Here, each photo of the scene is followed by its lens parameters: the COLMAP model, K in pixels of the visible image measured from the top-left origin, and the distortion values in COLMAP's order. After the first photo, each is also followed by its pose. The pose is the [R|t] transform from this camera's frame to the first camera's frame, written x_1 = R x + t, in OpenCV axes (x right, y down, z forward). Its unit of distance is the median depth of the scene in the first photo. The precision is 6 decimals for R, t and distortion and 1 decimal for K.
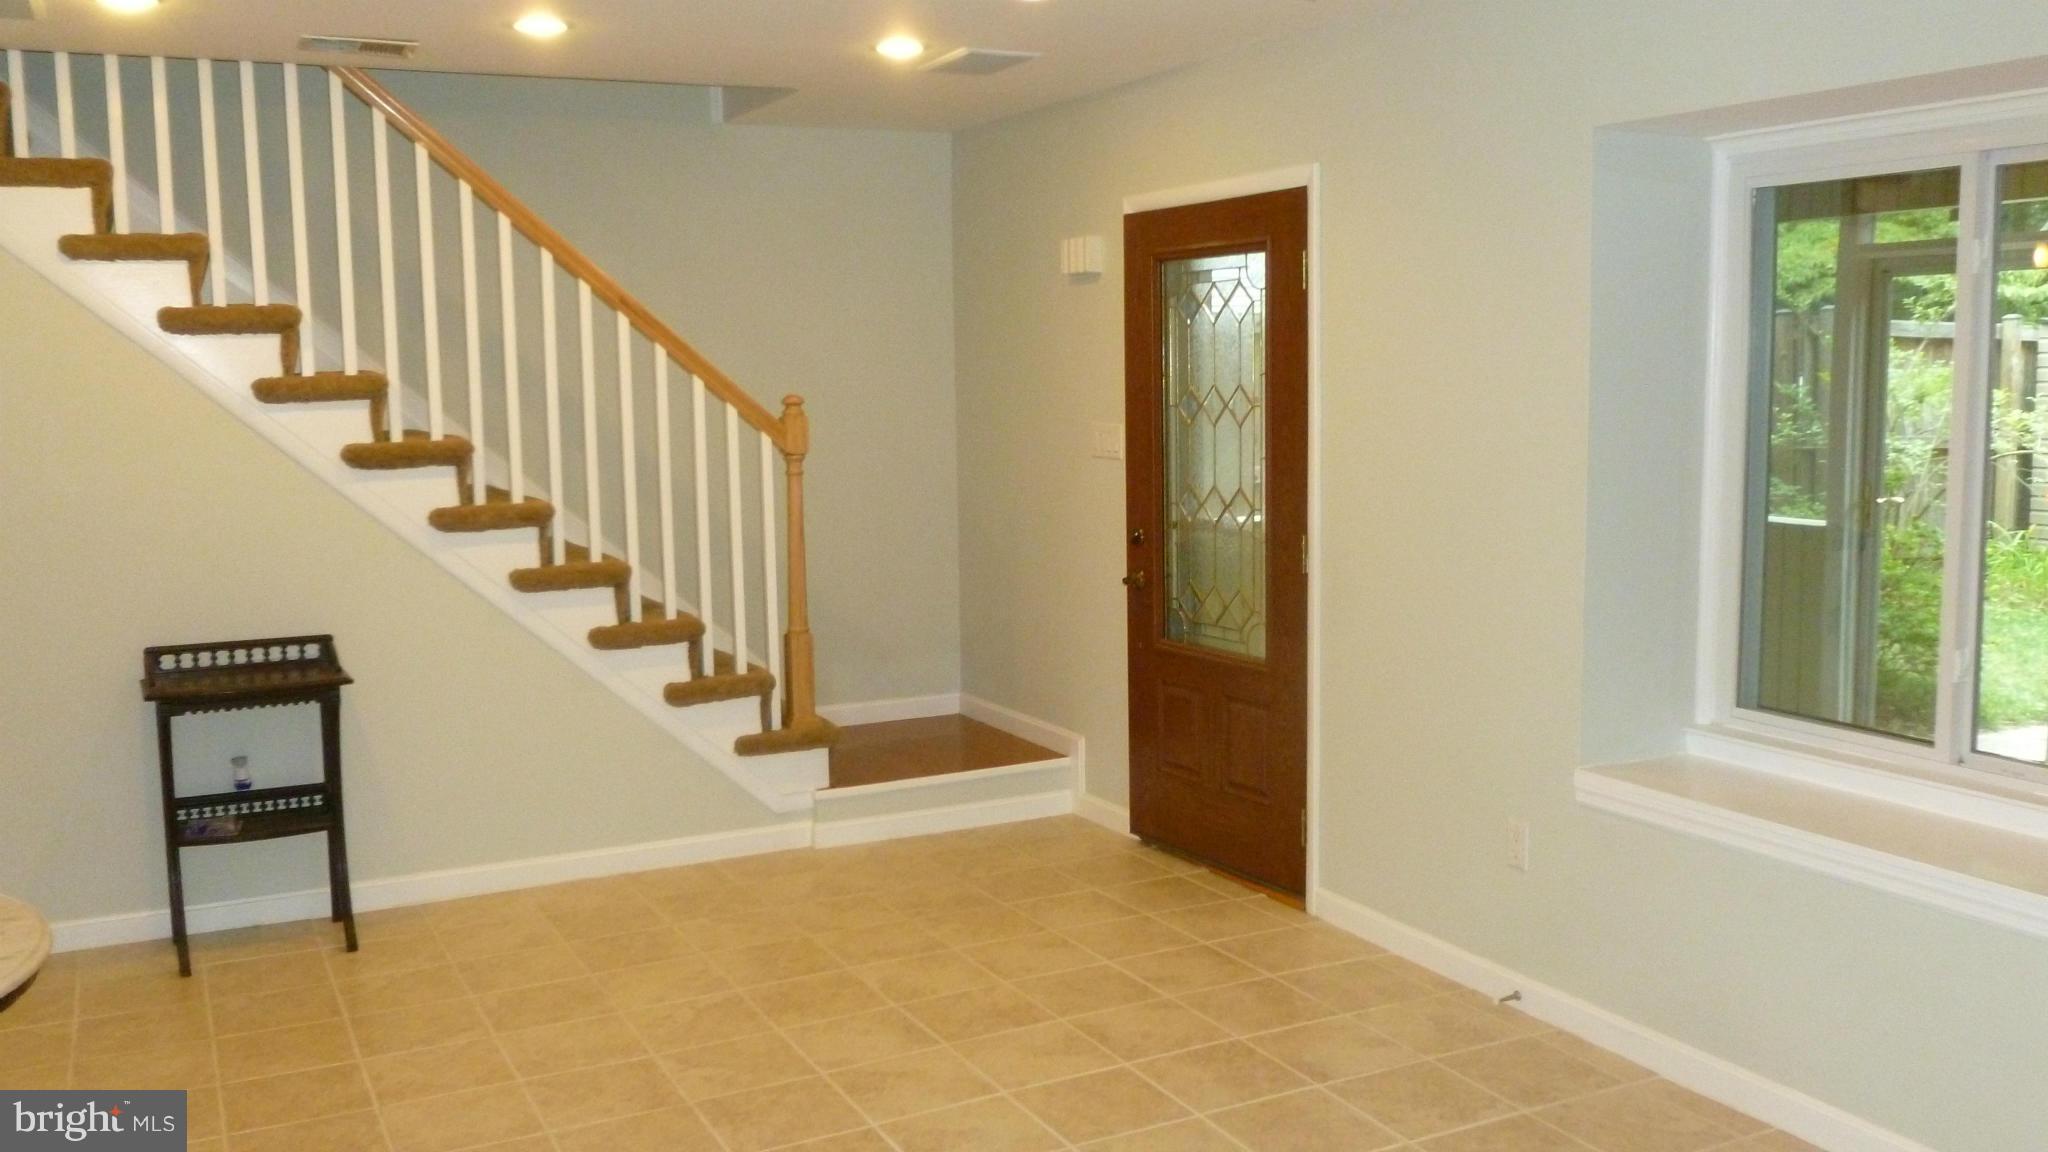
lens RADIAL K [[1748.9, 0, 1024.0], [0, 1748.9, 576.0], [0, 0, 1]] dist [-0.018495, -0.001261]
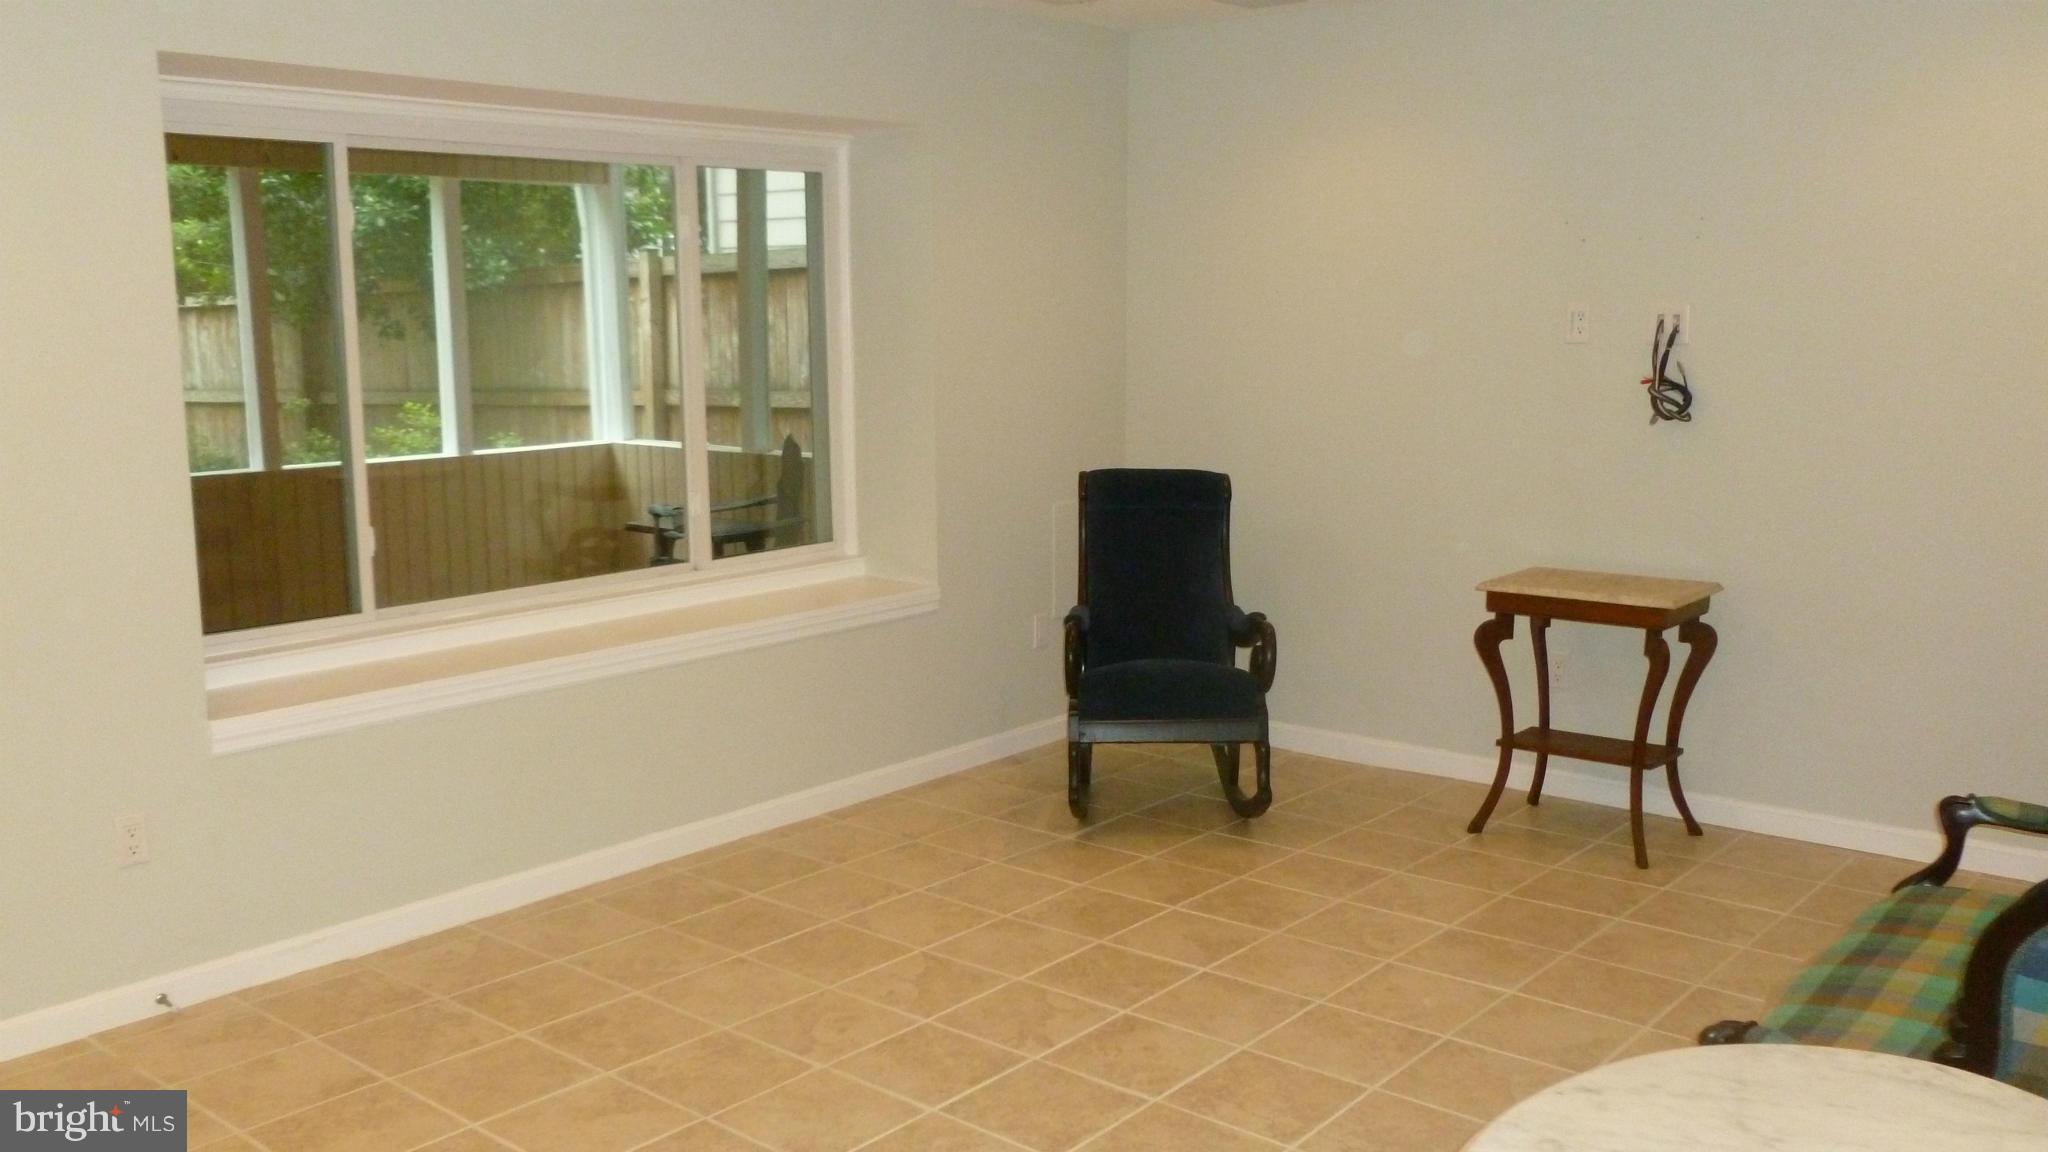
lens RADIAL K [[1748.9, 0, 1024.0], [0, 1748.9, 576.0], [0, 0, 1]] dist [-0.018495, -0.001261]
pose [[-0.378314, -0.125966, 0.917066, -0.531667], [0.126310, 0.974407, 0.185949, -0.065970], [-0.917019, 0.186181, -0.352721, 0.670756]]
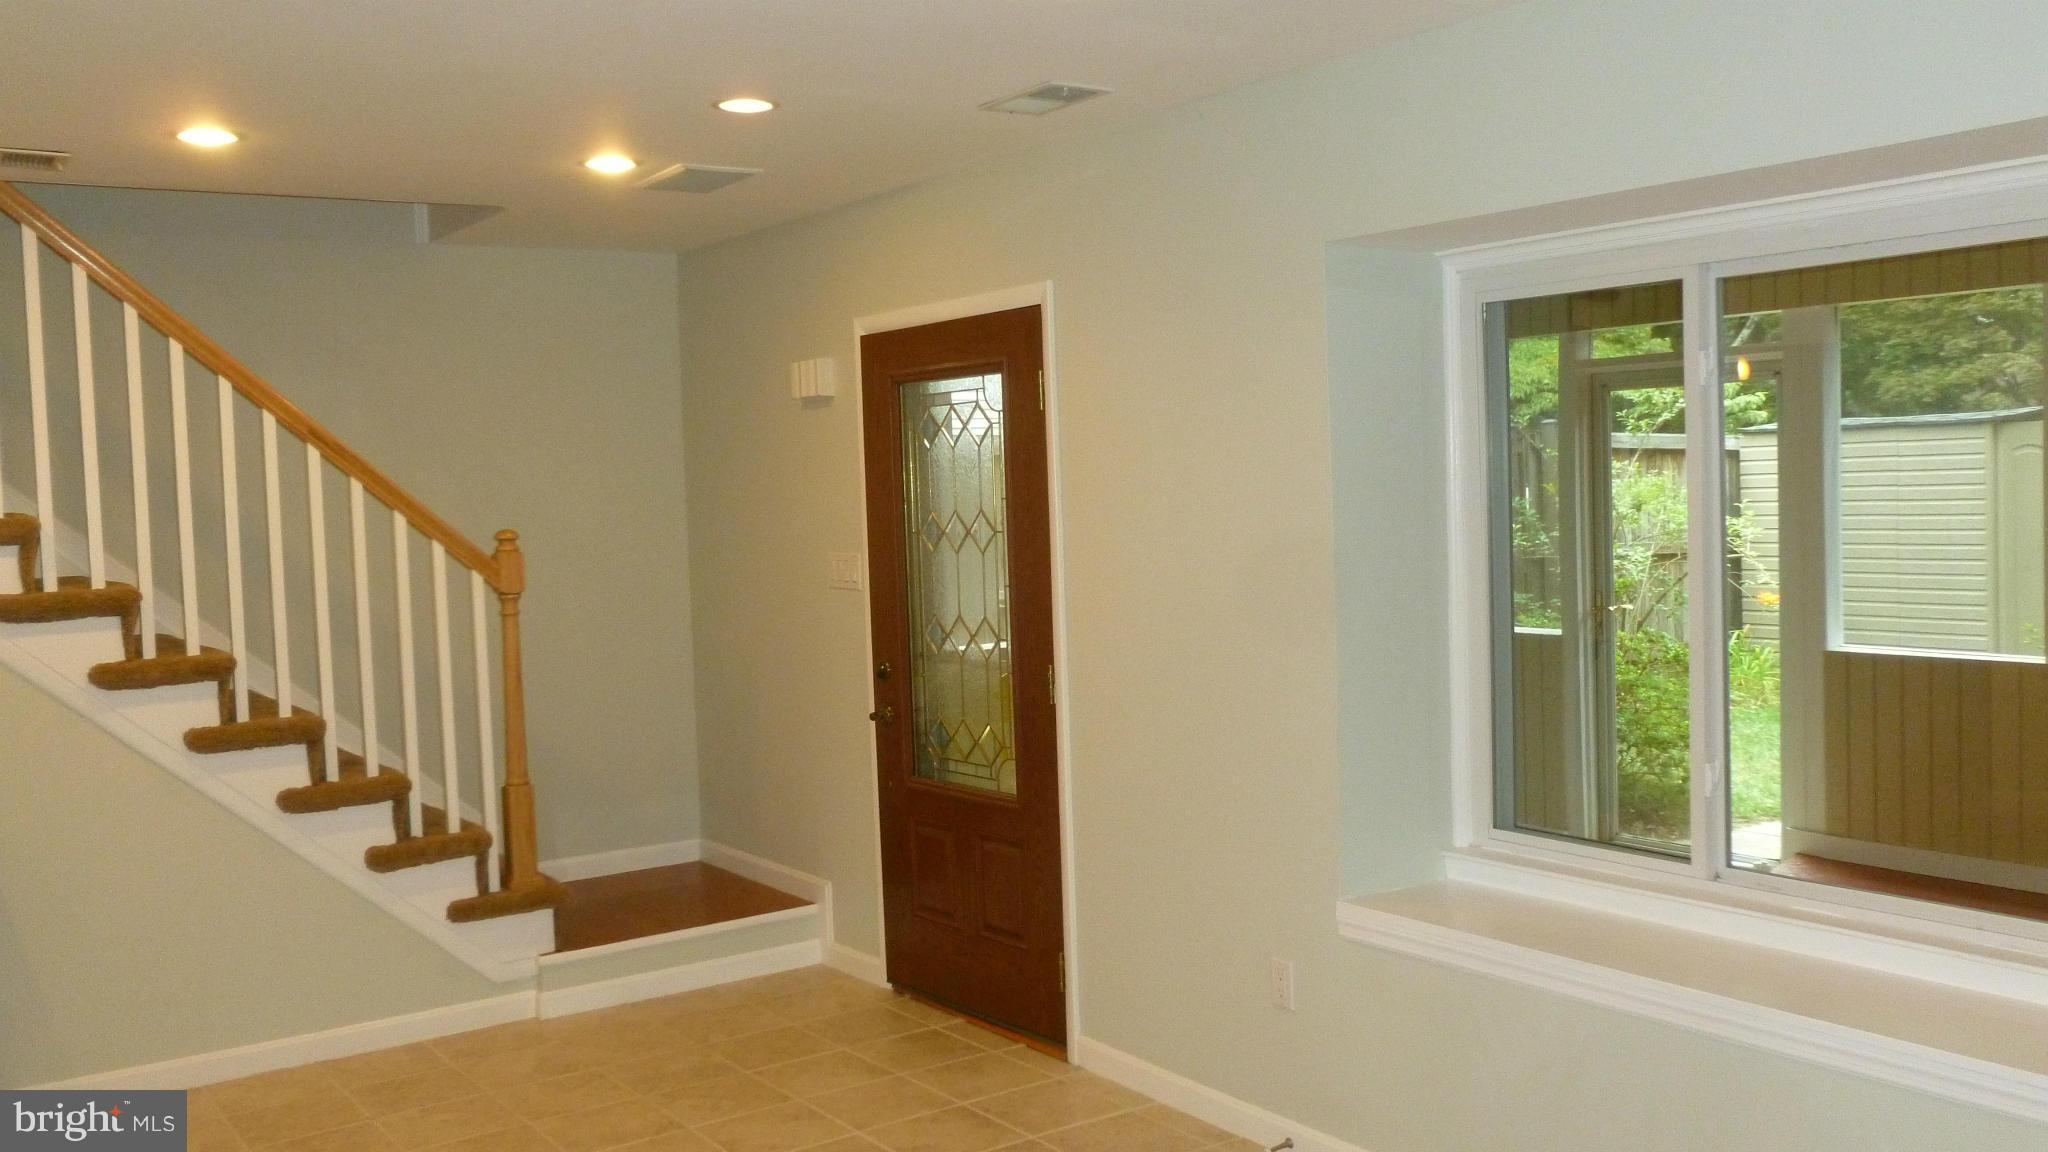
lens RADIAL K [[1748.9, 0, 1024.0], [0, 1748.9, 576.0], [0, 0, 1]] dist [-0.018495, -0.001261]
pose [[0.989973, -0.025455, 0.138947, 0.011528], [0.035073, 0.997122, -0.067216, -0.006647], [-0.136836, 0.071415, 0.988016, 0.043159]]
